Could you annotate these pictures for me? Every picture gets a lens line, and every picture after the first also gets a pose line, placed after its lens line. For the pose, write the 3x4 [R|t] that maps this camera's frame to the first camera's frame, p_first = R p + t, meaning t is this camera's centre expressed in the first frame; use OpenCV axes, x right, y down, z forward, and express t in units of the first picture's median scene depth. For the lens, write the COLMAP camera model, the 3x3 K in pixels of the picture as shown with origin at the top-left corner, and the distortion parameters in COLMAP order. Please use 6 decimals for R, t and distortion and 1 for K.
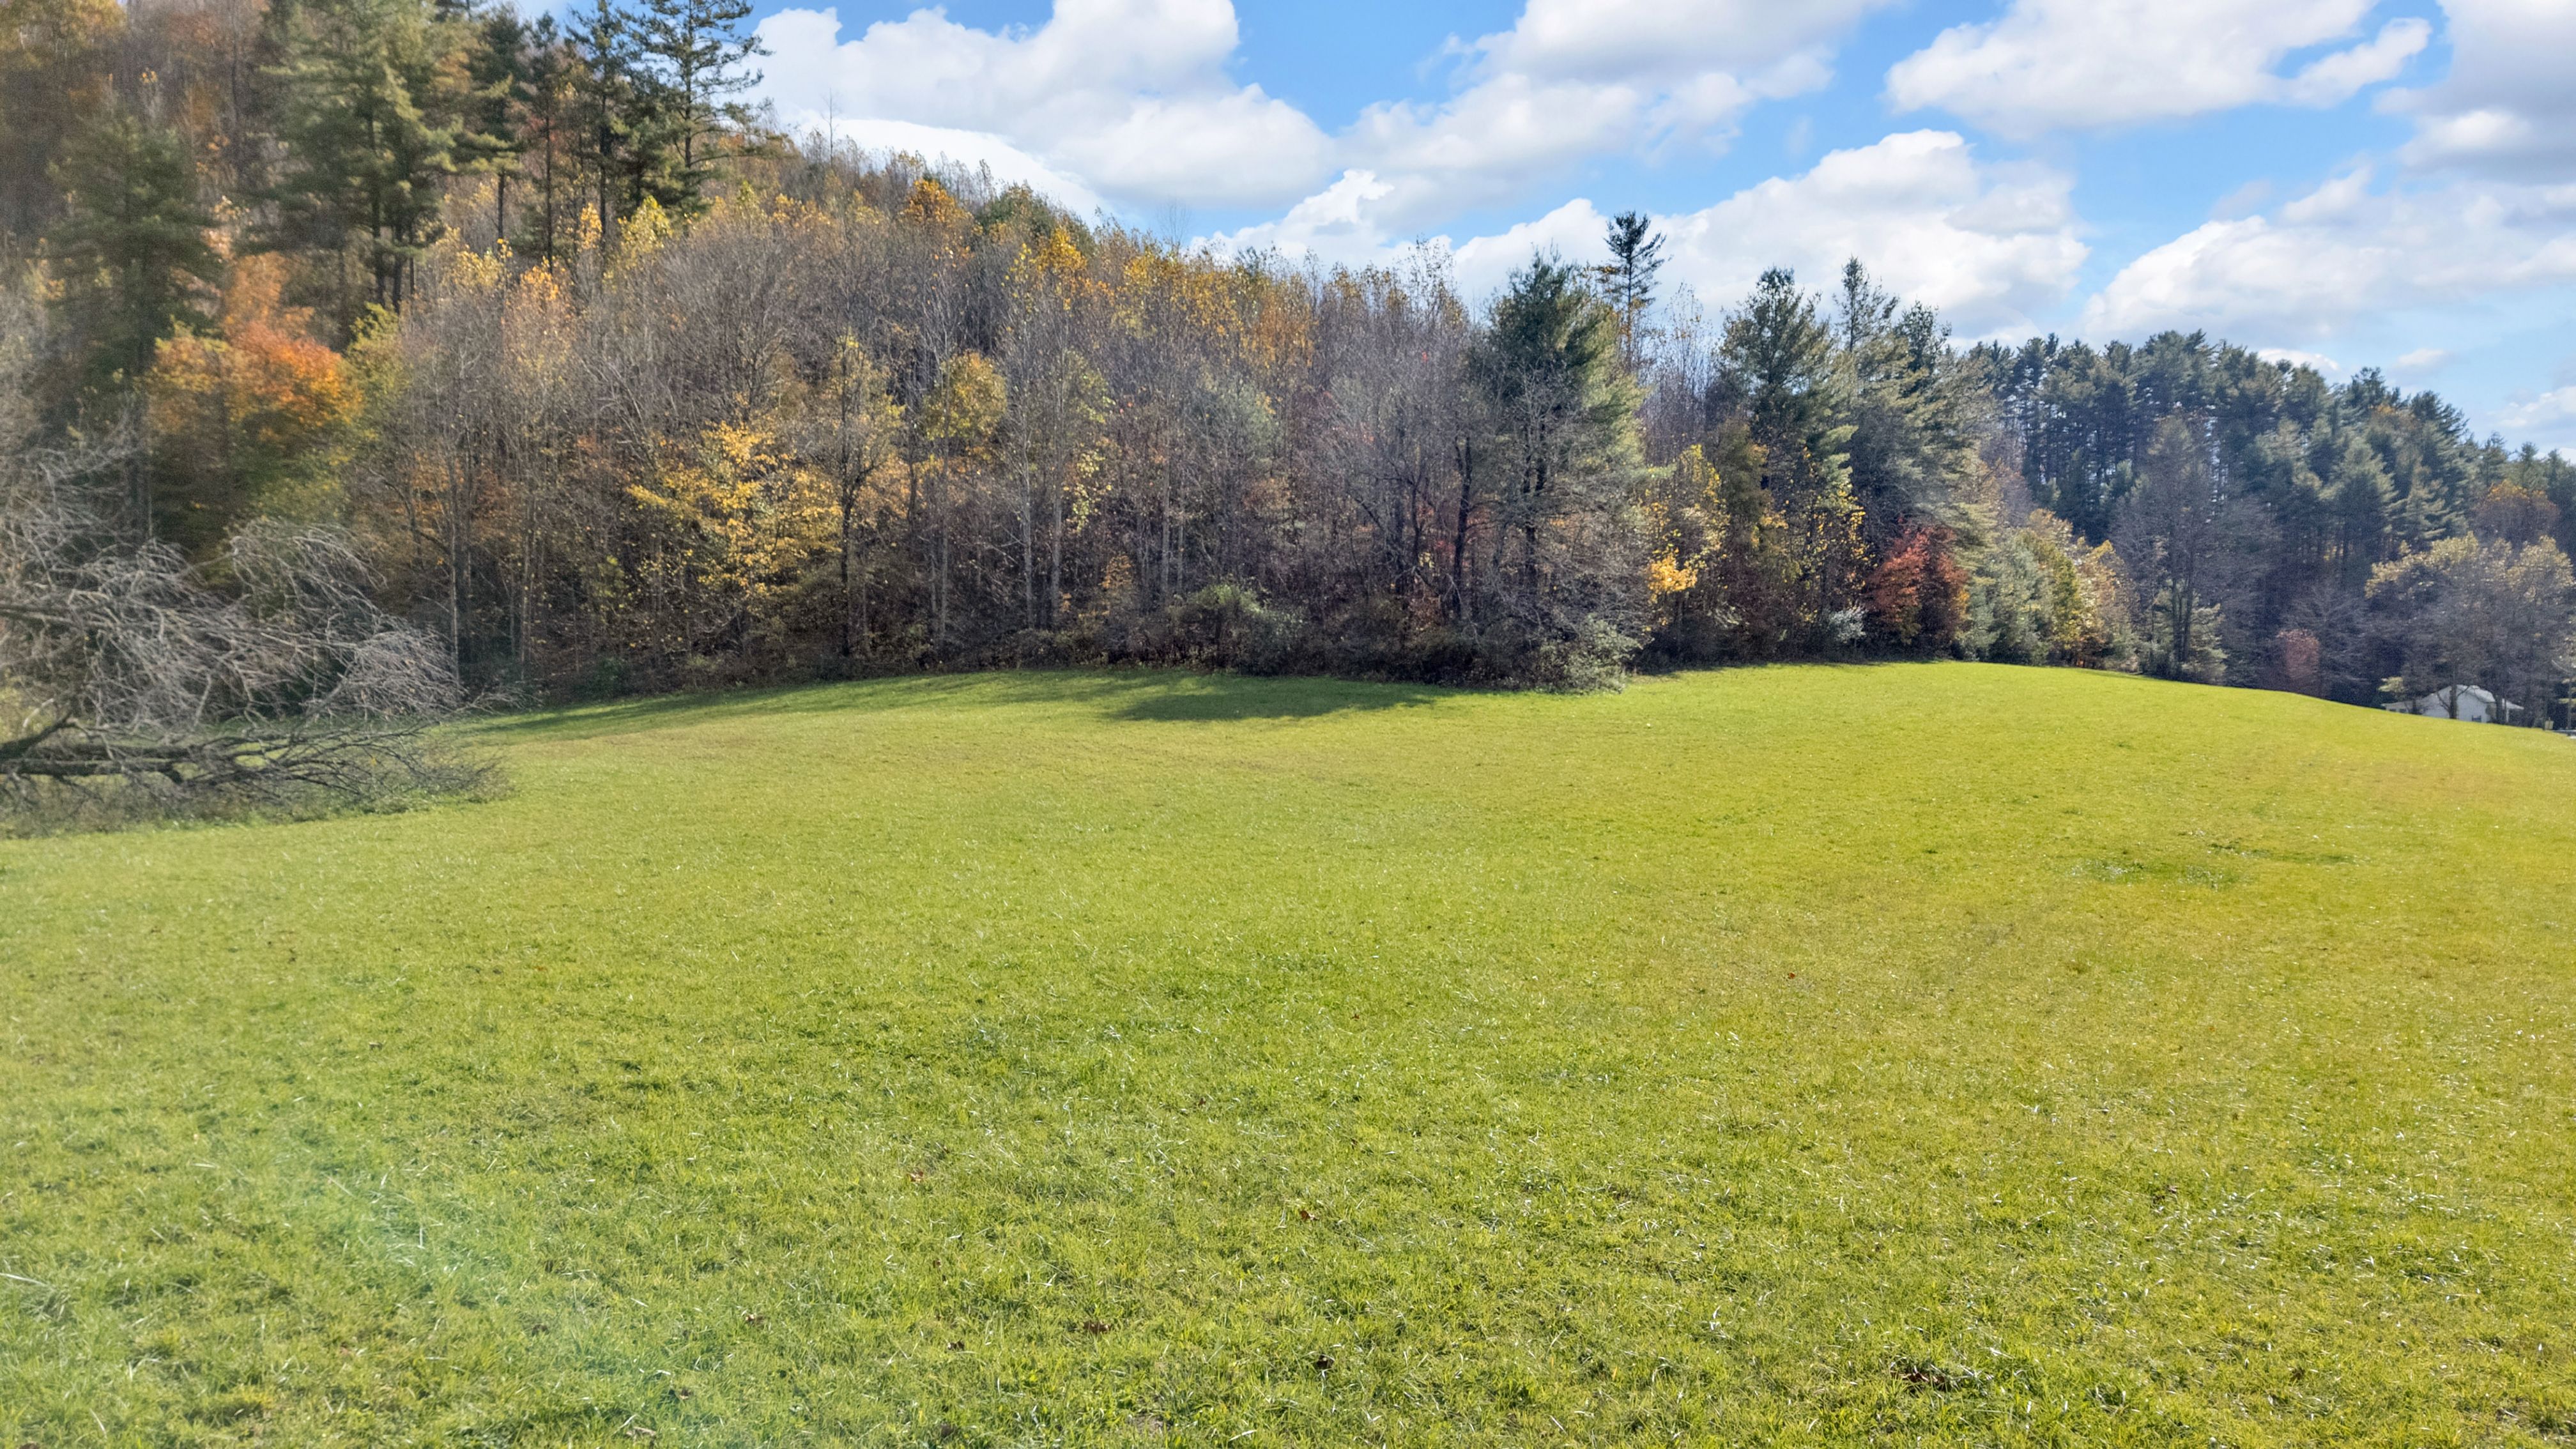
lens RADIAL K [[1857.6, 0, 1294.6], [0, 1857.6, 733.7], [0, 0, 1]] dist [0.075857, -0.076790]
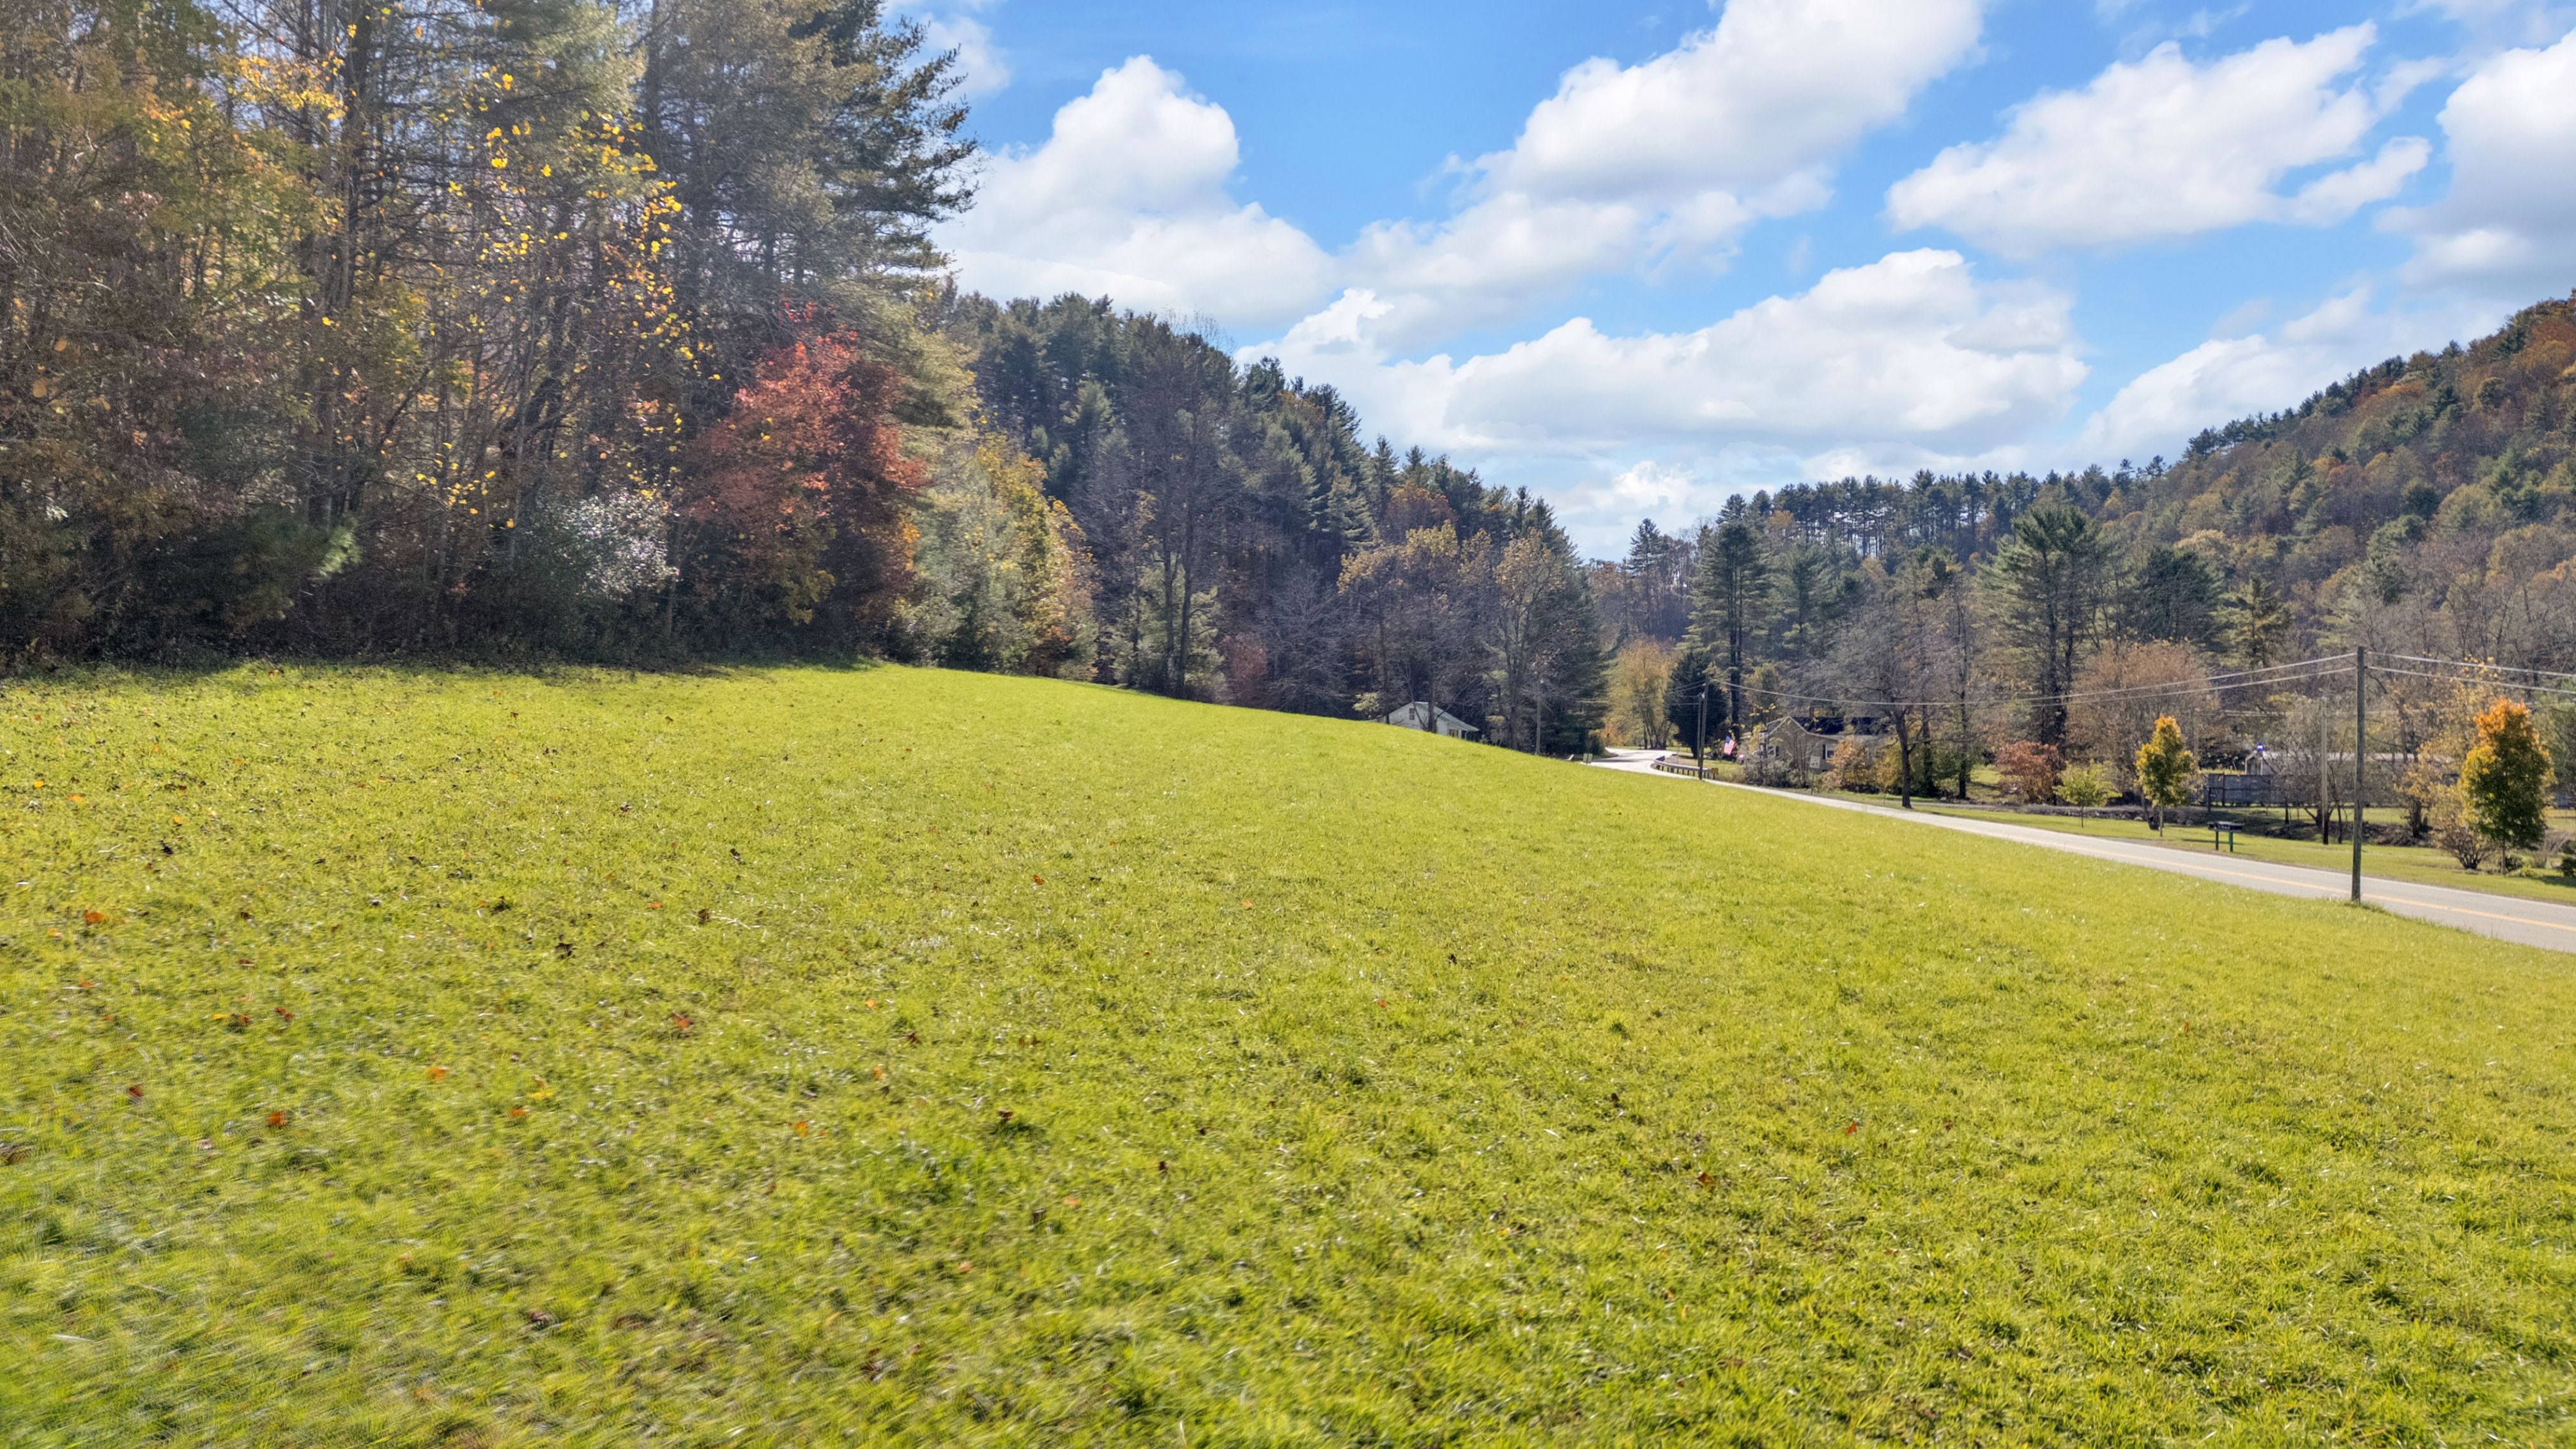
lens RADIAL K [[1857.6, 0, 1305.6], [0, 1857.6, 735.7], [0, 0, 1]] dist [0.075857, -0.076790]
pose [[0.831842, -0.003951, 0.554998, 0.165359], [0.002859, 0.999992, 0.002834, -0.020228], [-0.555005, -0.000771, 0.831847, 0.515246]]
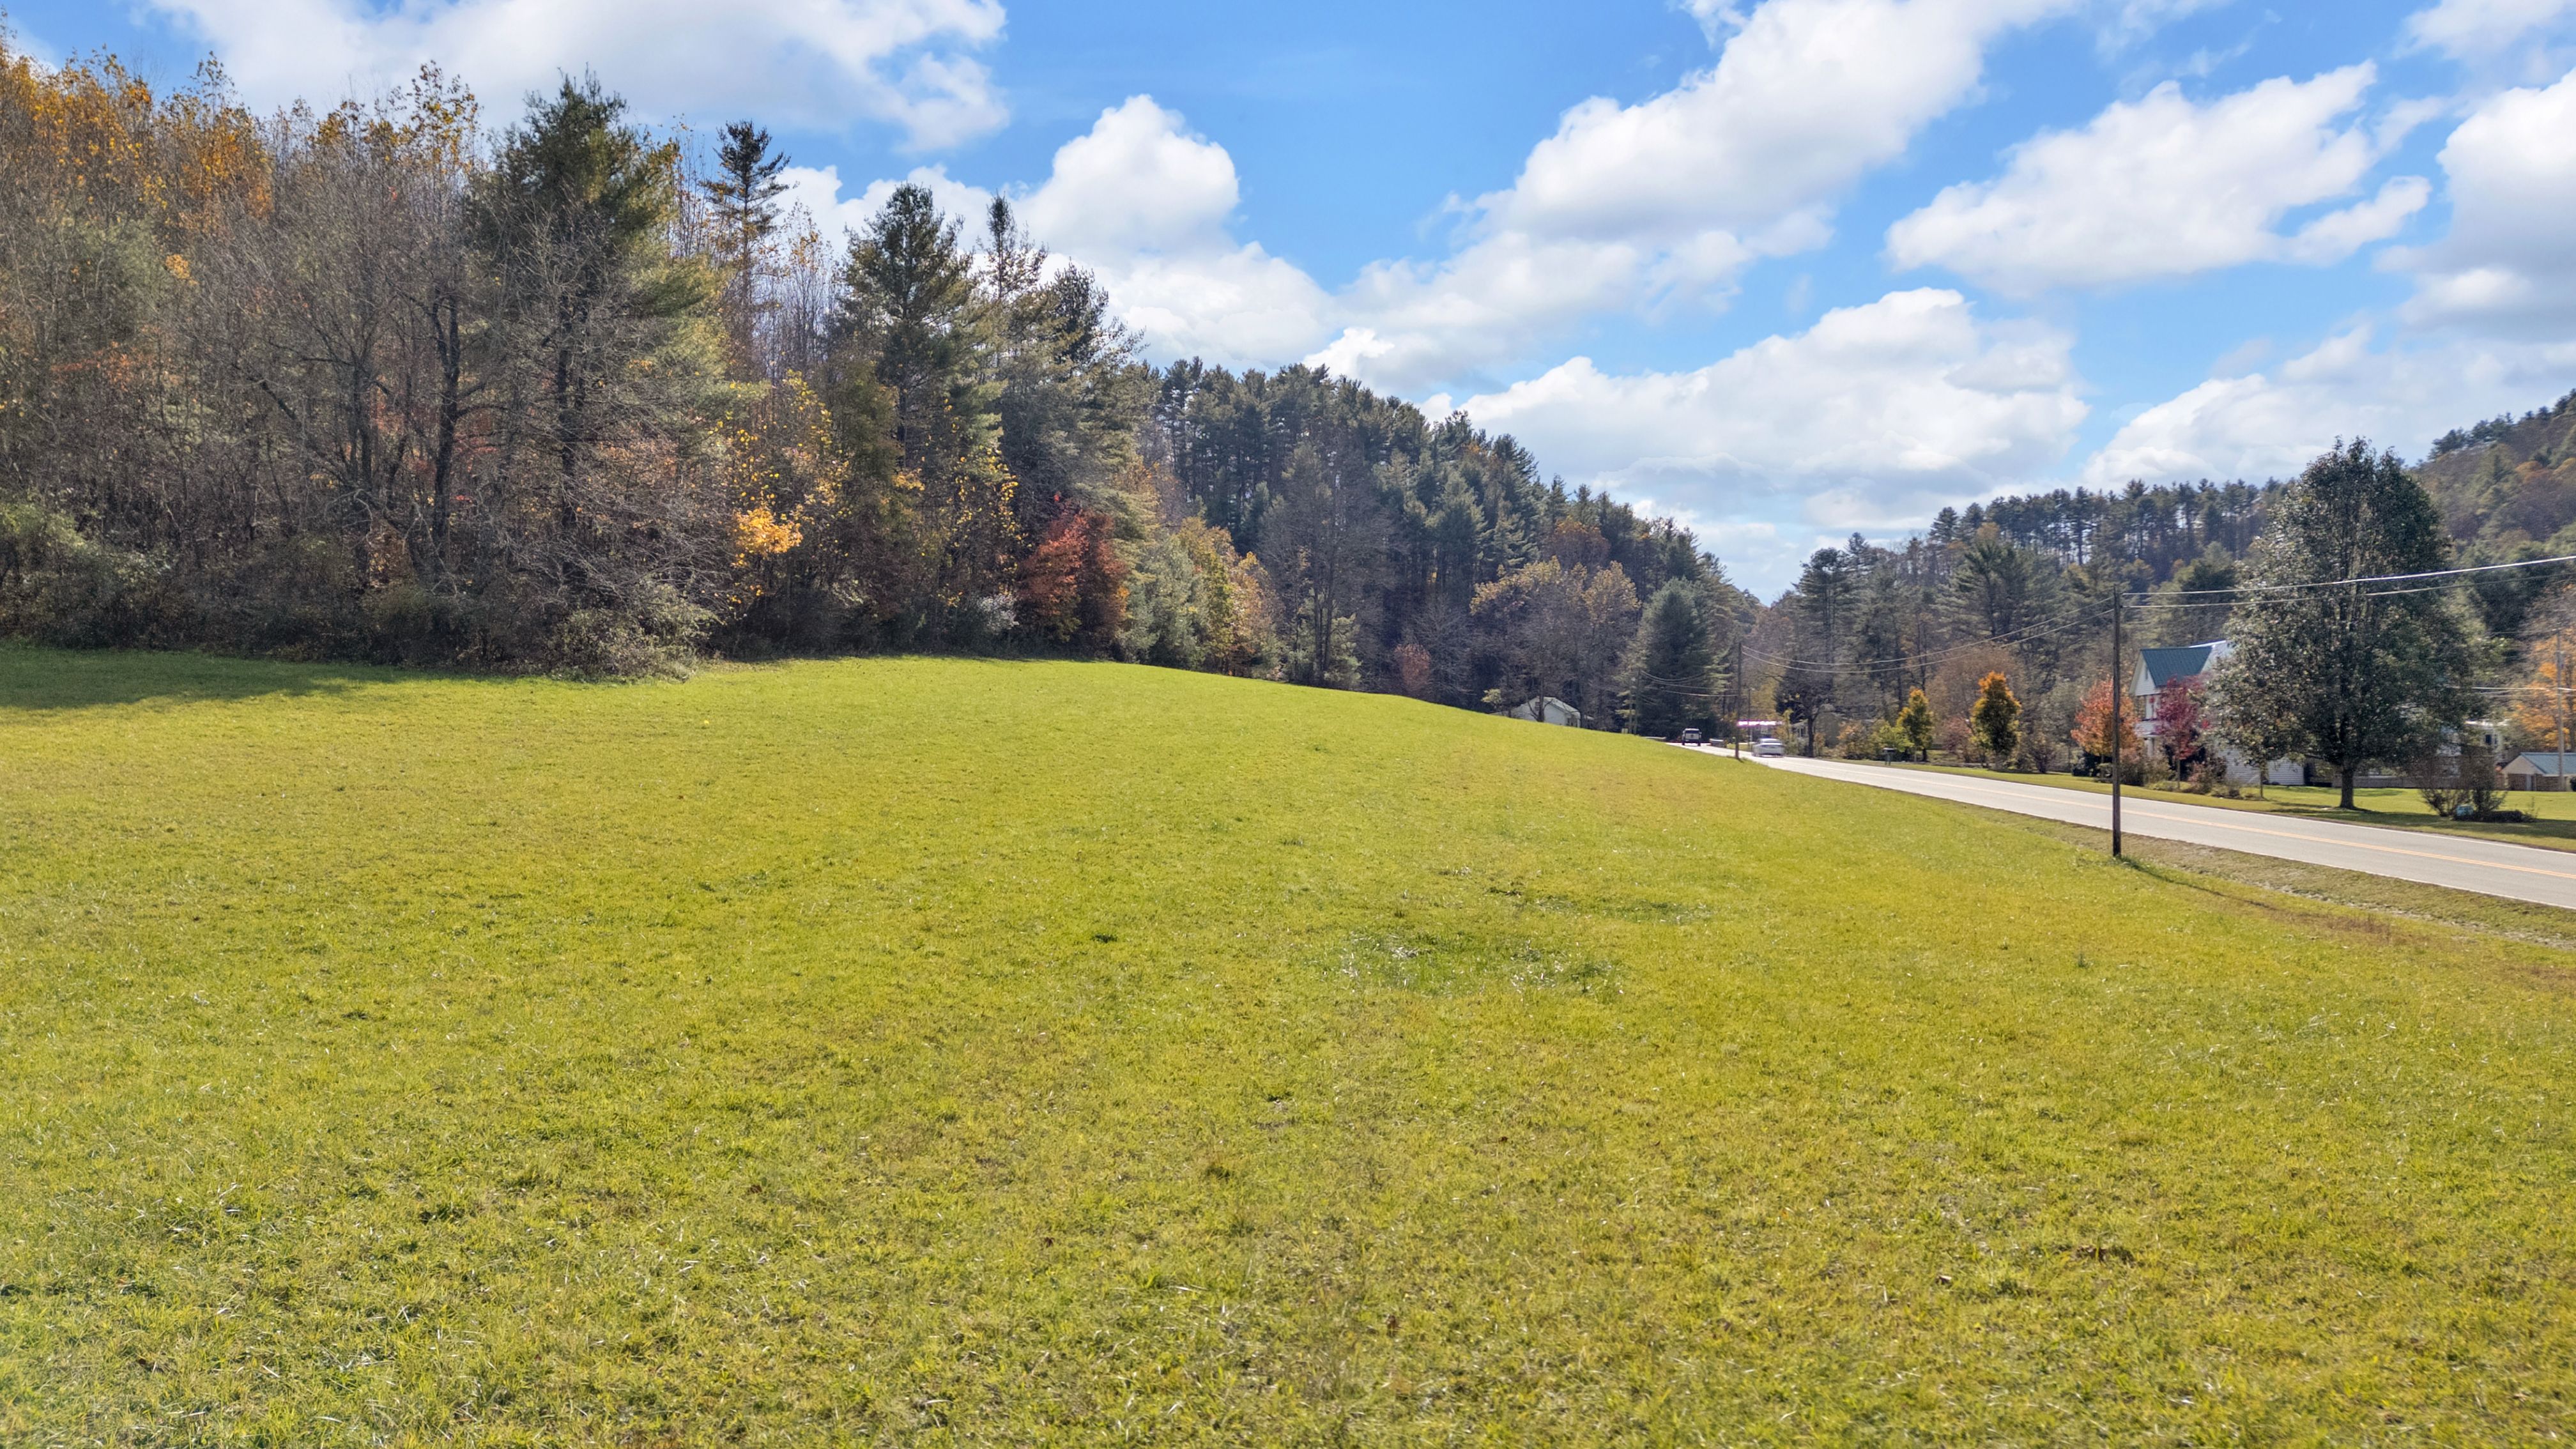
lens RADIAL K [[1857.6, 0, 1296.8], [0, 1857.6, 726.4], [0, 0, 1]] dist [0.075857, -0.076790]
pose [[0.905008, -0.001370, 0.425393, 0.044119], [0.006299, 0.999928, -0.010181, 0.002090], [-0.425349, 0.011894, 0.904951, 0.133798]]
